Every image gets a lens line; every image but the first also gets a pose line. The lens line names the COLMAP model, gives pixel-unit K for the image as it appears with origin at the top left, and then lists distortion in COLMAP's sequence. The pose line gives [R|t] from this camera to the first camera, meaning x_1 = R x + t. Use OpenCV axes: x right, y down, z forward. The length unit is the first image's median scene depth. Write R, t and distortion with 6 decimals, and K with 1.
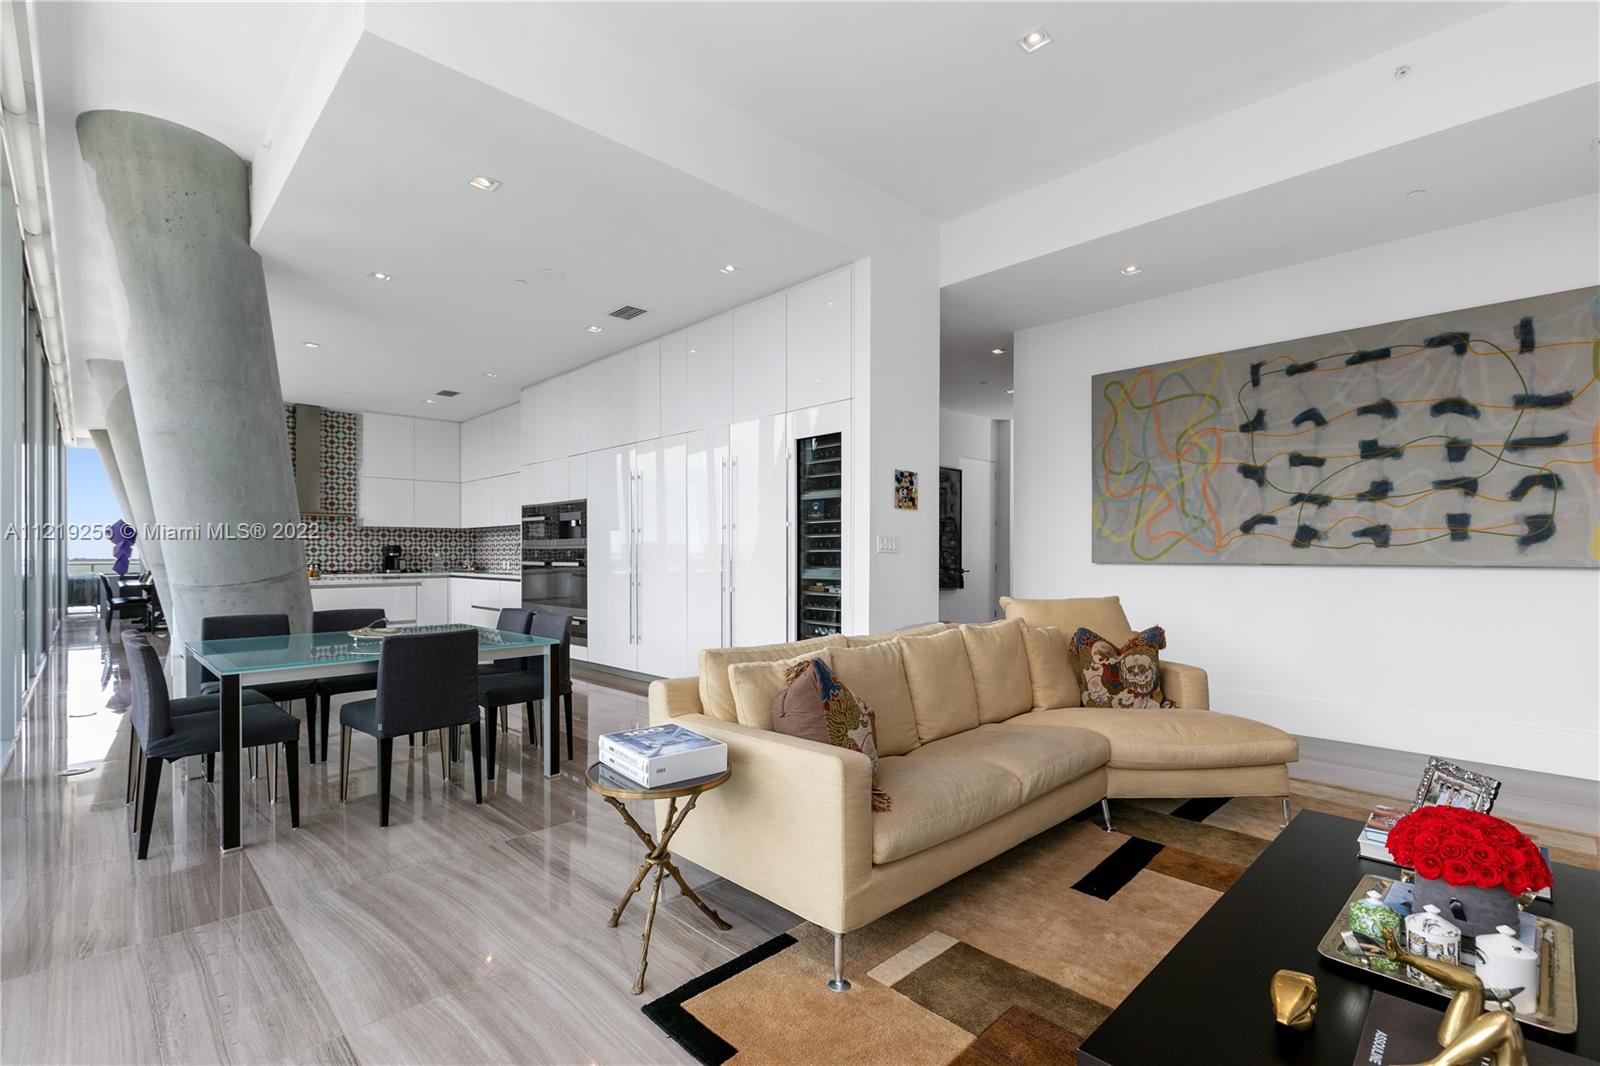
lens RADIAL K [[732.8, 0, 812.9], [0, 732.8, 534.2], [0, 0, 1]] dist [0.004974, 0.000676]
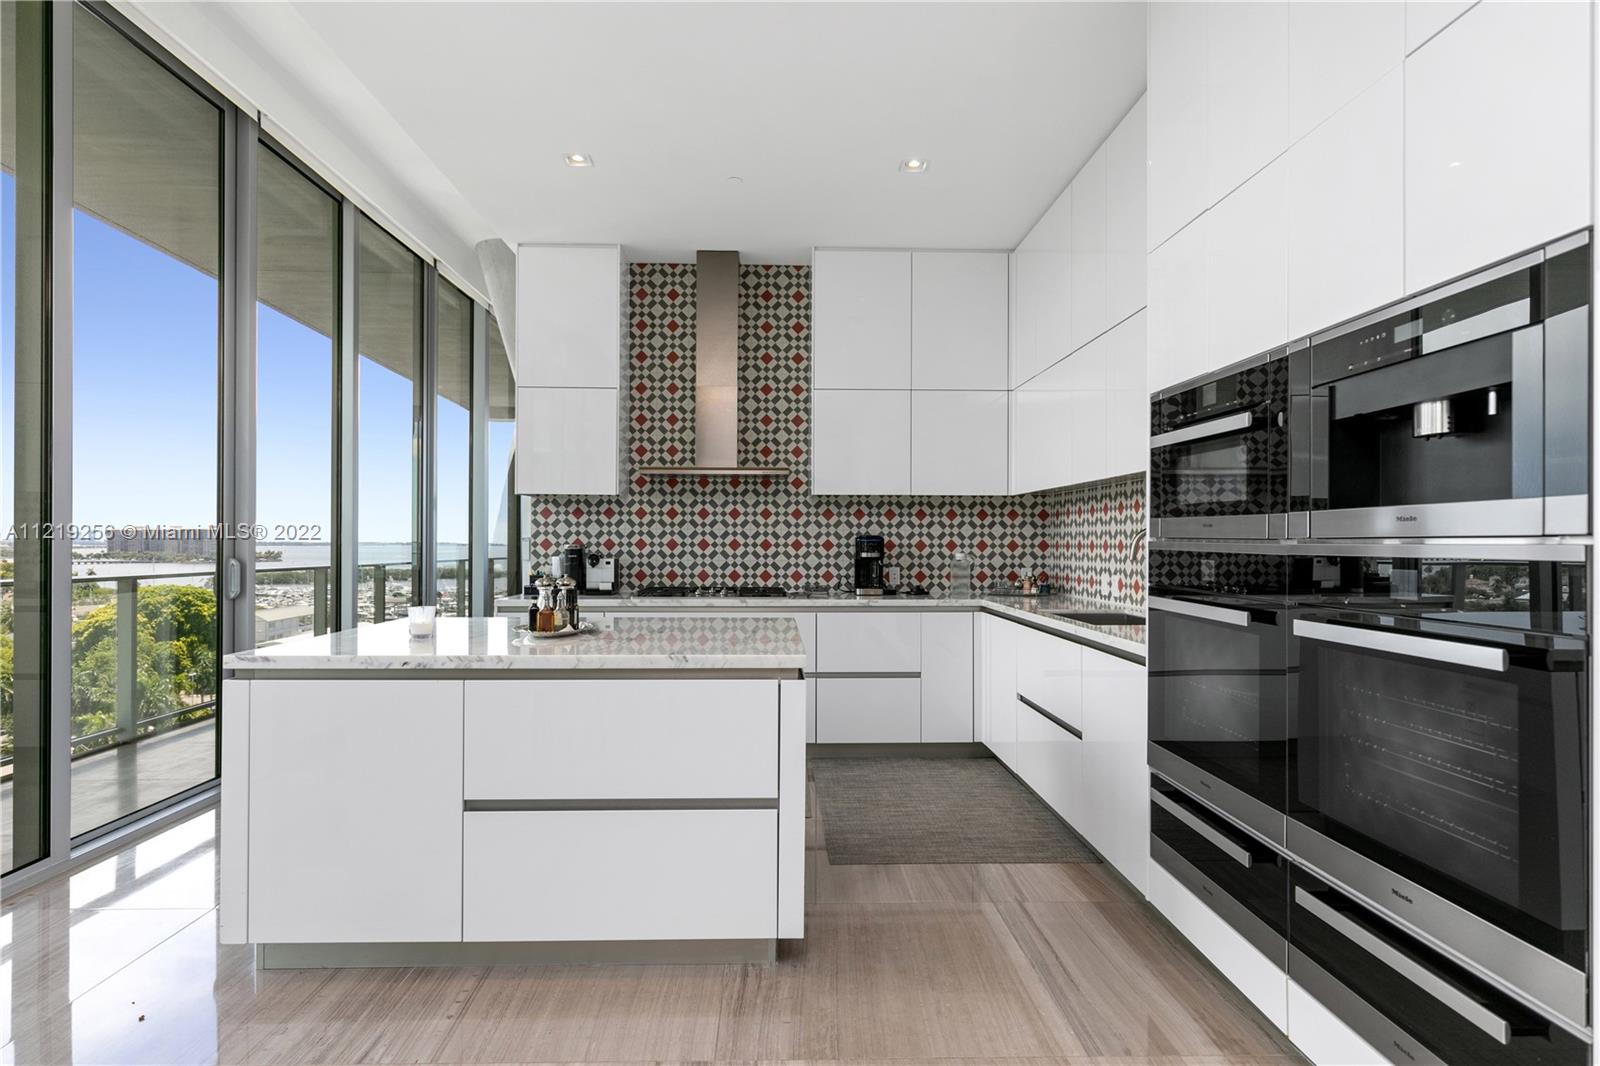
lens RADIAL K [[871.3, 0, 798.3], [0, 871.3, 534.0], [0, 0, 1]] dist [-0.000394, 0.002552]
pose [[0.721121, -0.001272, -0.692808, -0.227458], [0.014589, 0.999804, 0.013349, 0.006495], [0.692656, -0.019734, 0.720998, 0.576296]]
